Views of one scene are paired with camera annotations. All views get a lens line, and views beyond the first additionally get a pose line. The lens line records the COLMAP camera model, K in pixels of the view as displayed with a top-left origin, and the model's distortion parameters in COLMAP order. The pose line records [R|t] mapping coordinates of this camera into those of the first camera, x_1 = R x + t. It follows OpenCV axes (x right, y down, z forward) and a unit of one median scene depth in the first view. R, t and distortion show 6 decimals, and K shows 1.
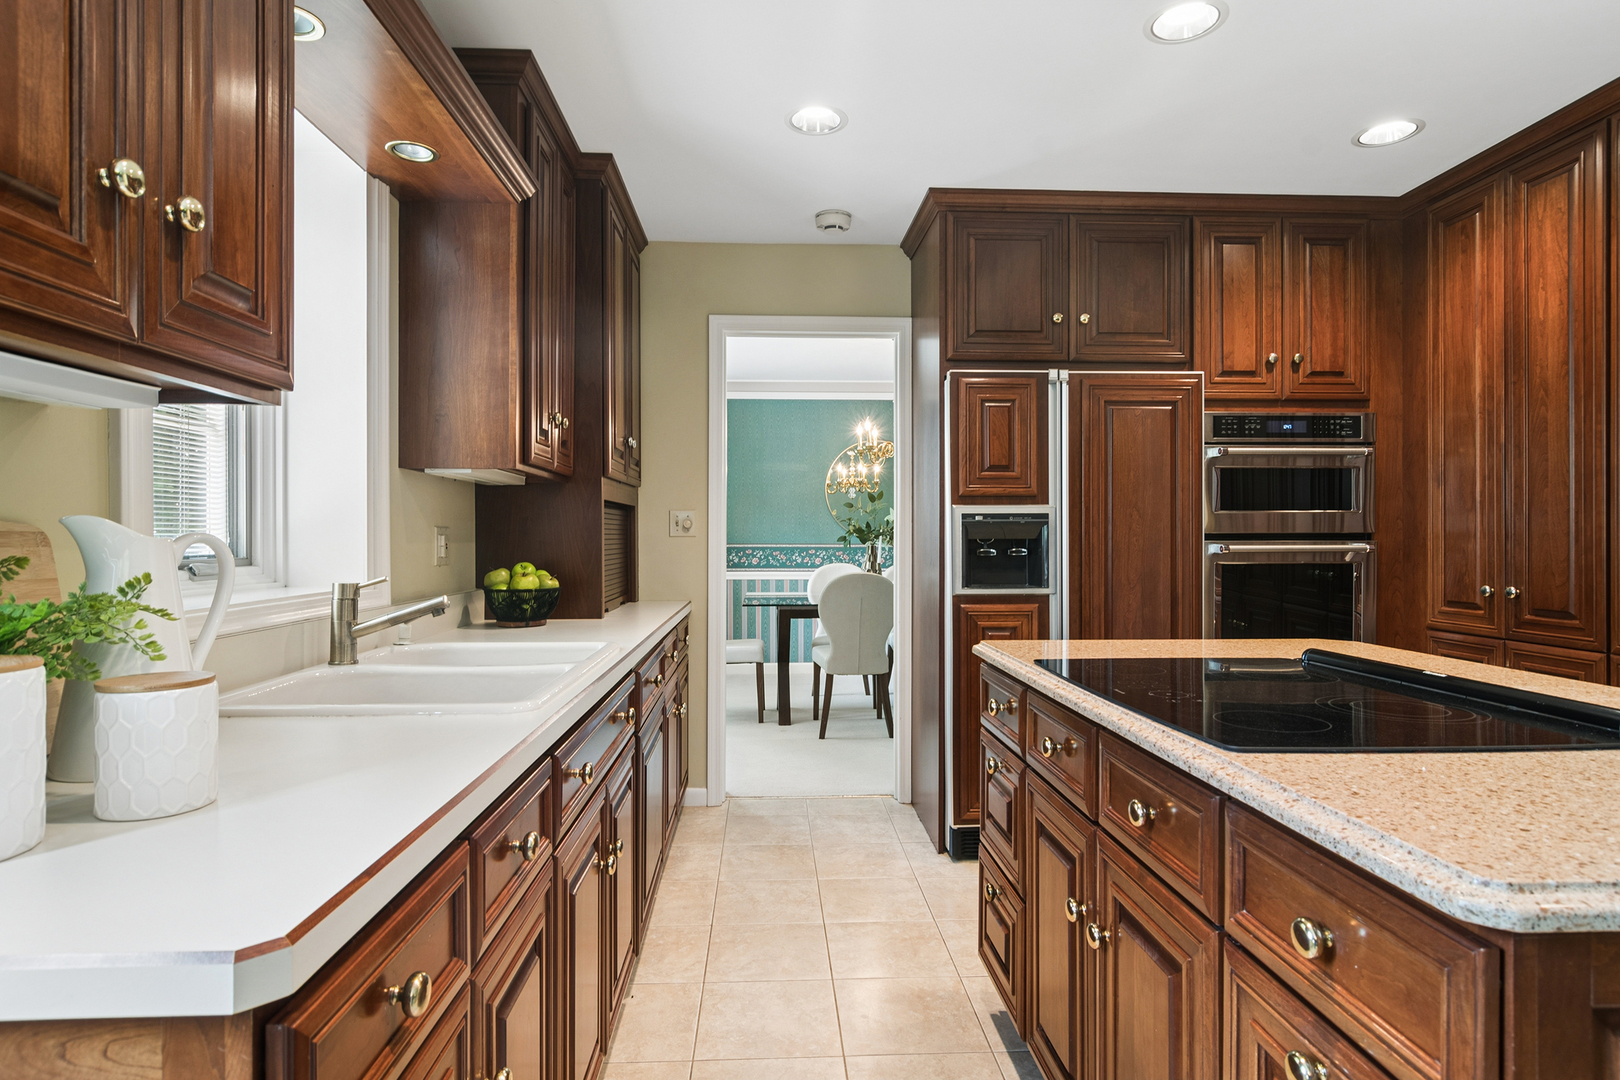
lens RADIAL K [[882.5, 0, 814.9], [0, 882.5, 537.4], [0, 0, 1]] dist [0.003150, -0.000917]
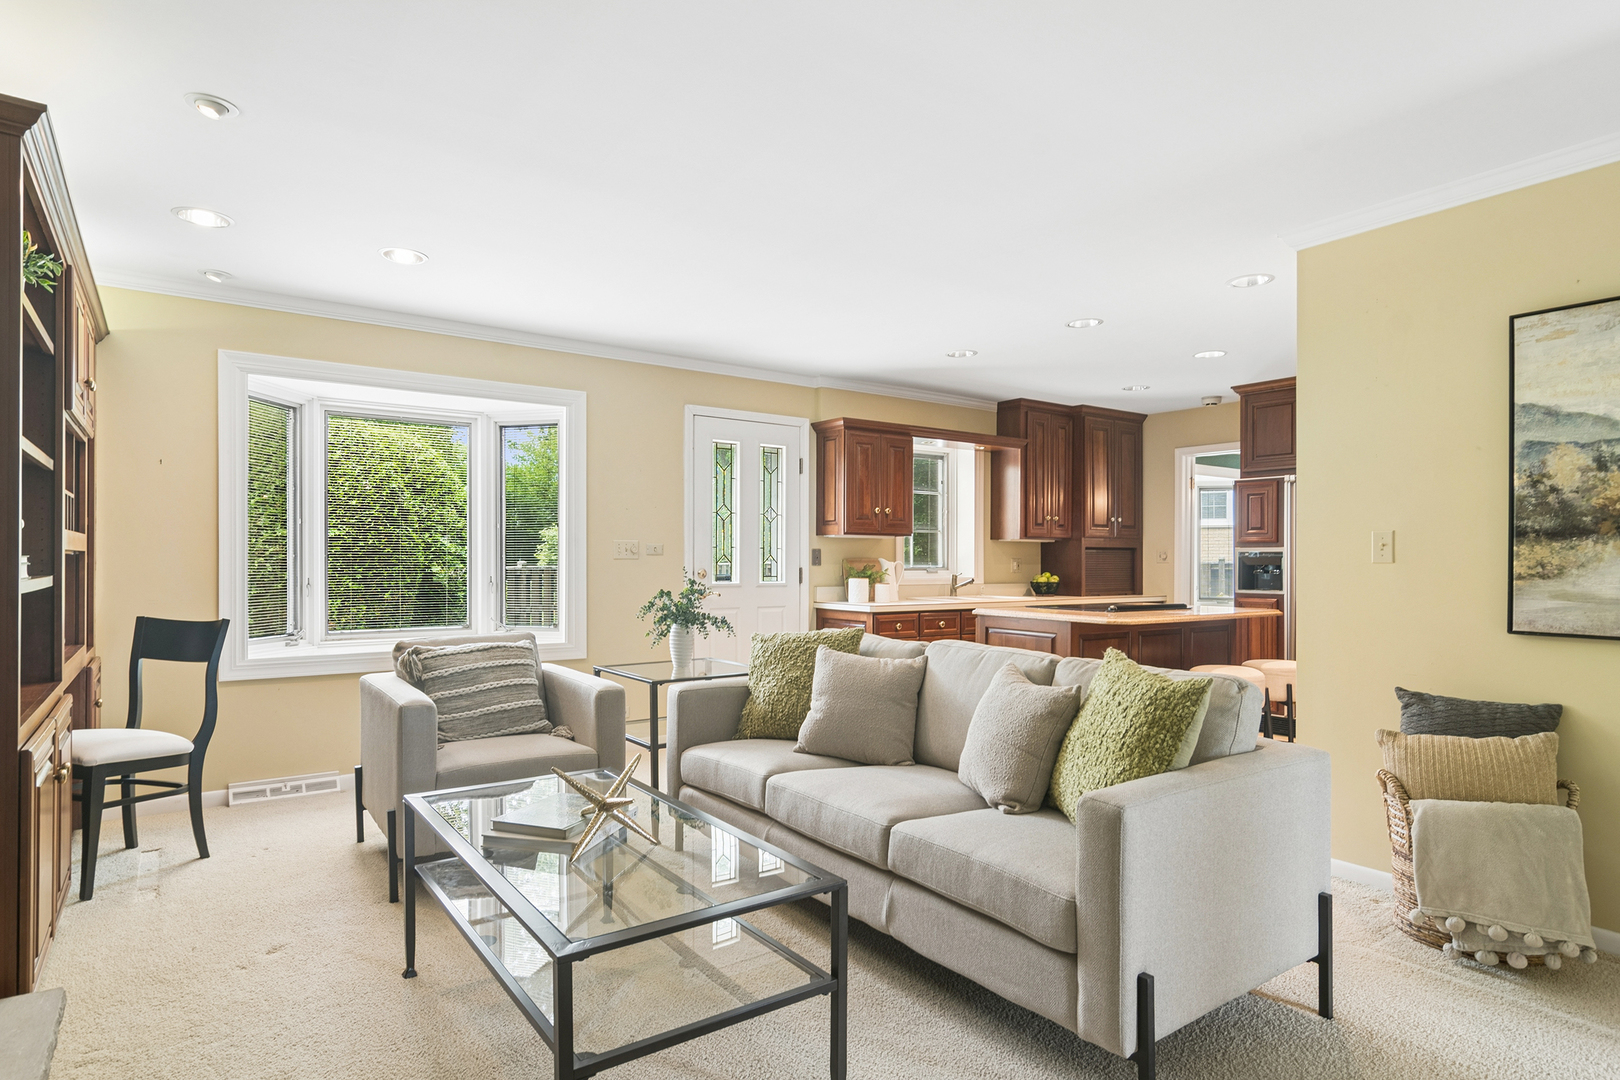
lens RADIAL K [[882.5, 0, 808.7], [0, 882.5, 561.4], [0, 0, 1]] dist [0.003150, -0.000917]
pose [[0.534463, 0.003890, -0.845183, 1.286721], [-0.005408, 0.999985, 0.001183, -0.002592], [0.845174, 0.003938, 0.534476, -0.849513]]
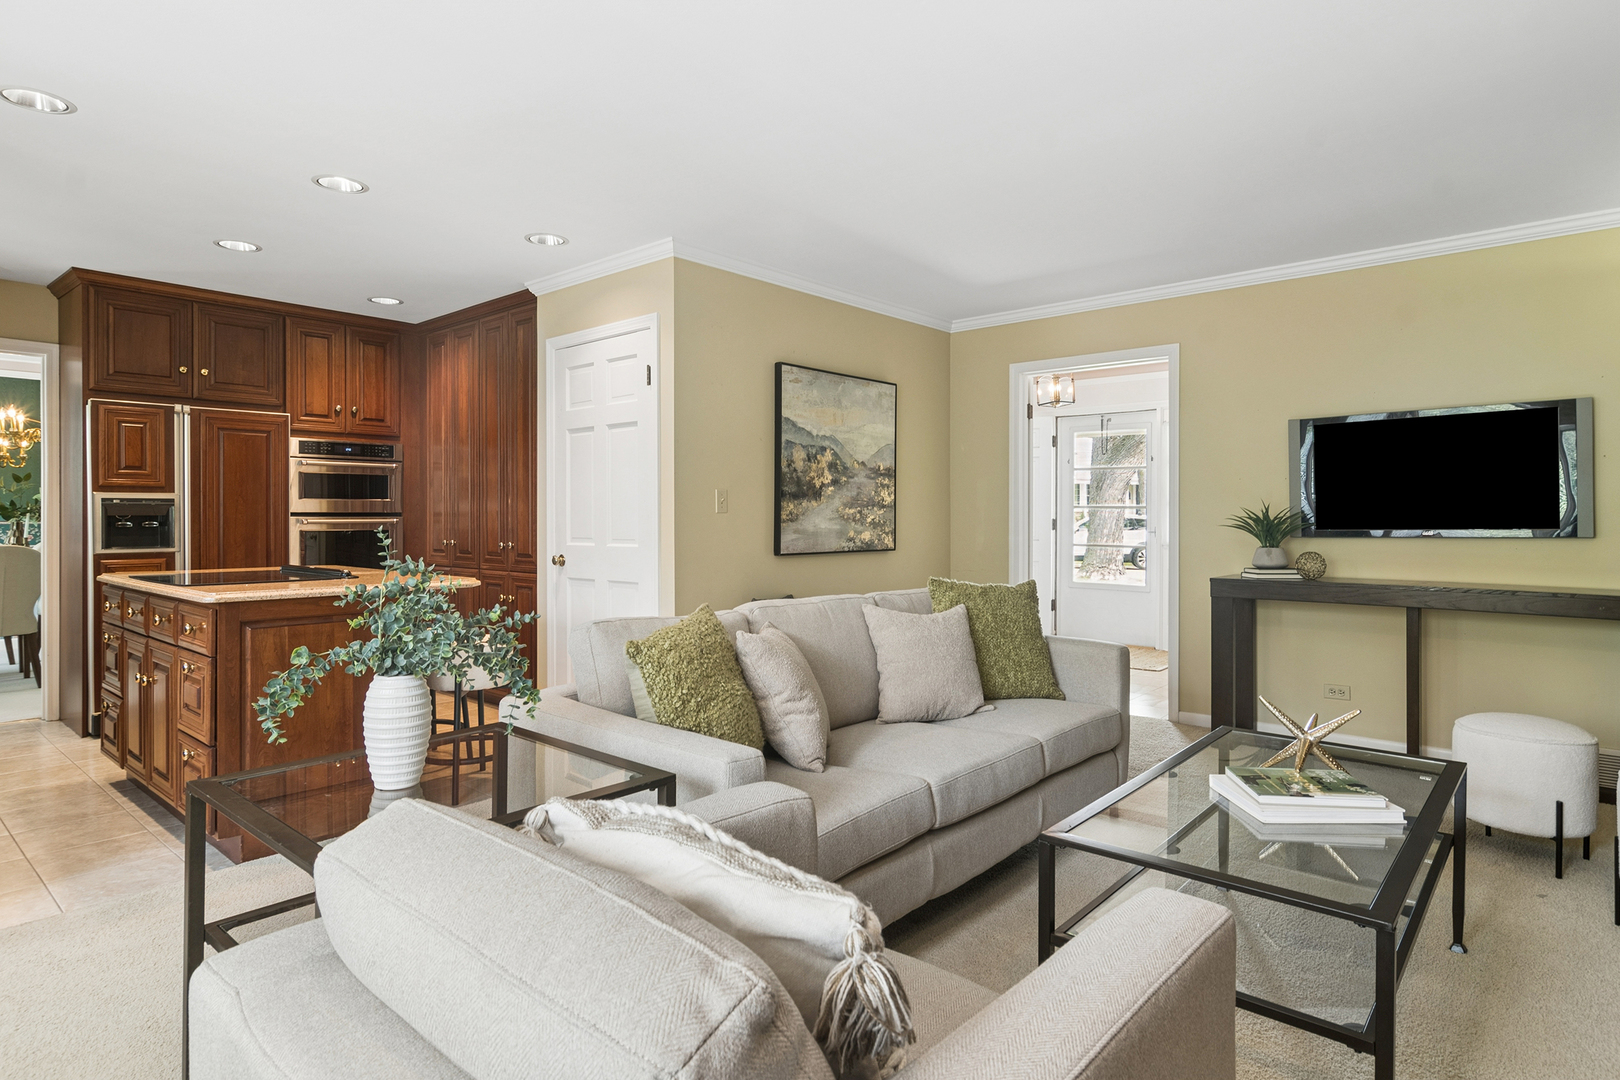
lens RADIAL K [[882.5, 0, 812.9], [0, 882.5, 521.2], [0, 0, 1]] dist [0.003150, -0.000917]
pose [[0.695482, -0.002303, 0.718540, -0.063218], [-0.000822, 0.999992, 0.004001, 0.004412], [-0.718543, -0.003373, 0.695474, -0.829948]]
